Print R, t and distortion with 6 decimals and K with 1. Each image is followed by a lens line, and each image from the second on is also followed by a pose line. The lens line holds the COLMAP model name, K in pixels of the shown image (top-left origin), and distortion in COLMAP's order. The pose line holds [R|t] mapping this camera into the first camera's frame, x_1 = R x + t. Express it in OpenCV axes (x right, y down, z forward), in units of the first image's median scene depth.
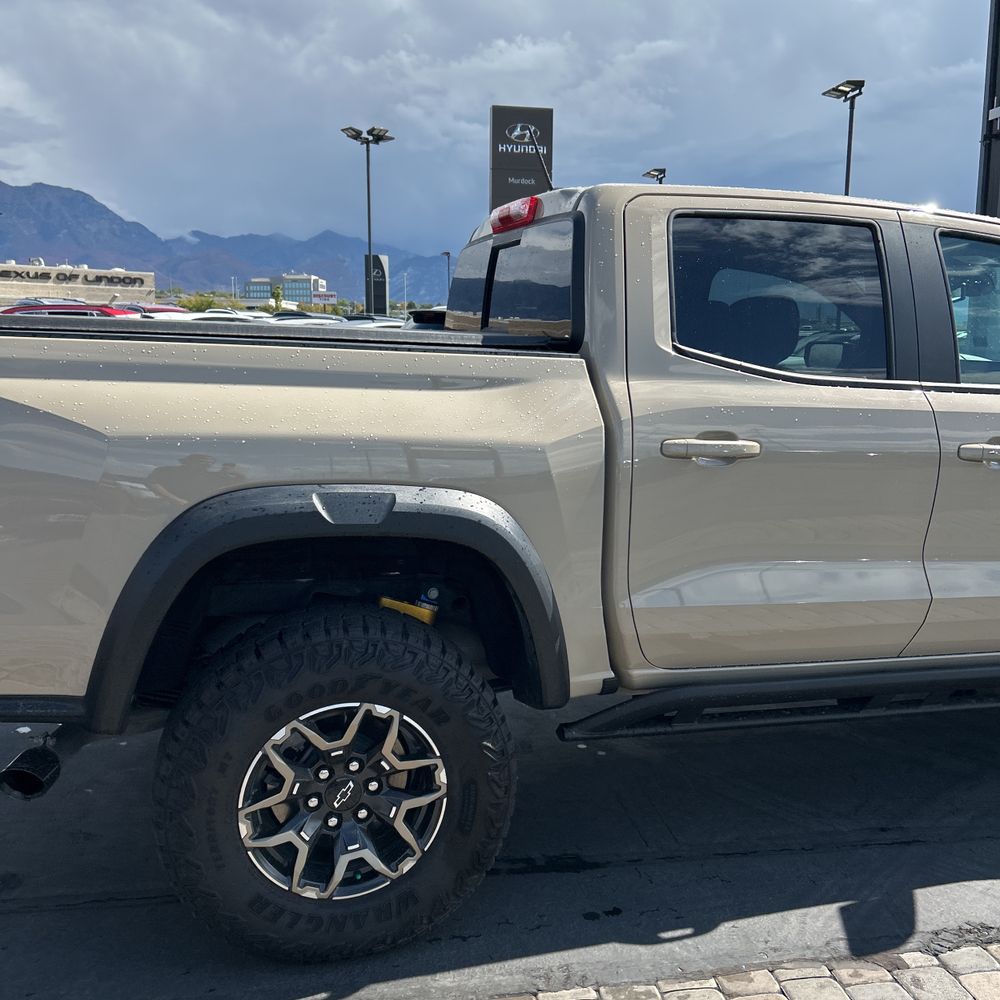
lens RADIAL K [[1000.6, 0, 504.2], [0, 1000.6, 494.7], [0, 0, 1]] dist [0.022801, 0.000000]
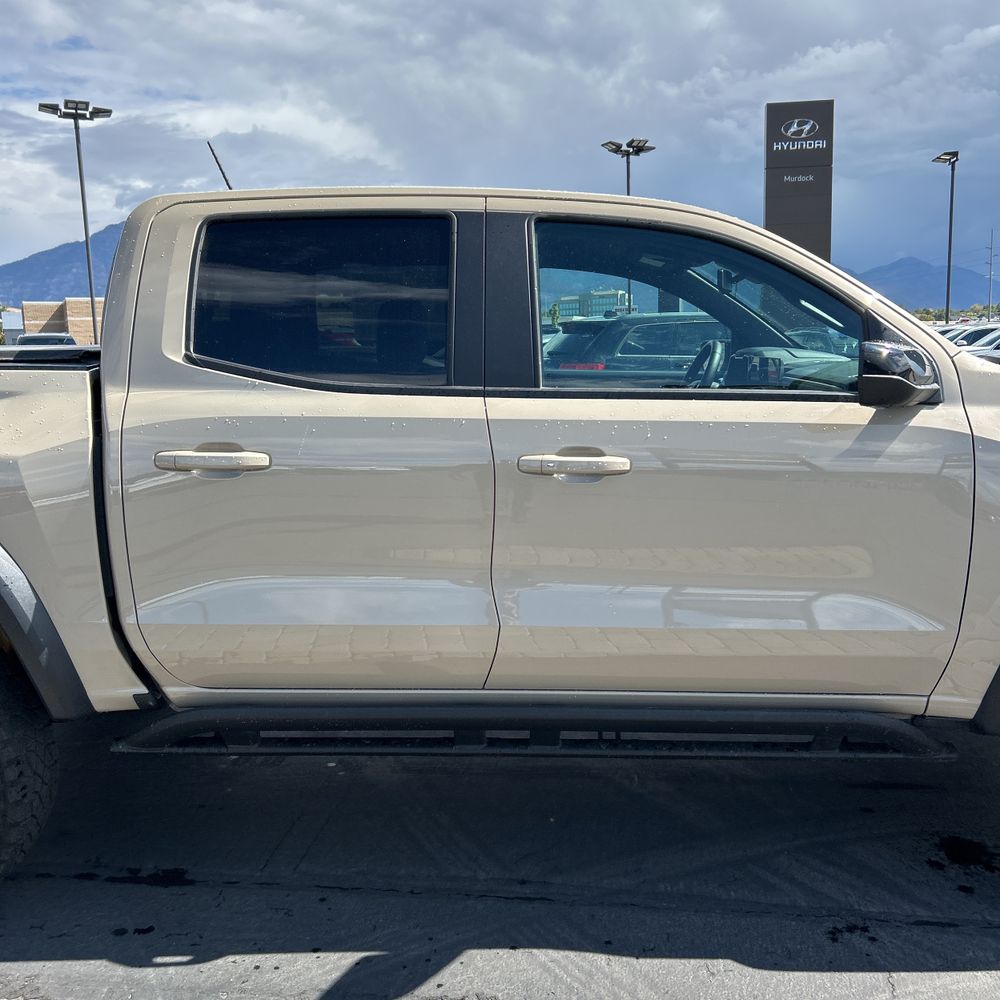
lens RADIAL K [[1000.6, 0, 512.4], [0, 1000.6, 500.9], [0, 0, 1]] dist [0.022801, 0.000000]
pose [[0.954400, 0.007413, -0.298438, 0.680367], [-0.009089, 0.999950, -0.004227, -0.005127], [0.298392, 0.006747, 0.954420, 0.145905]]
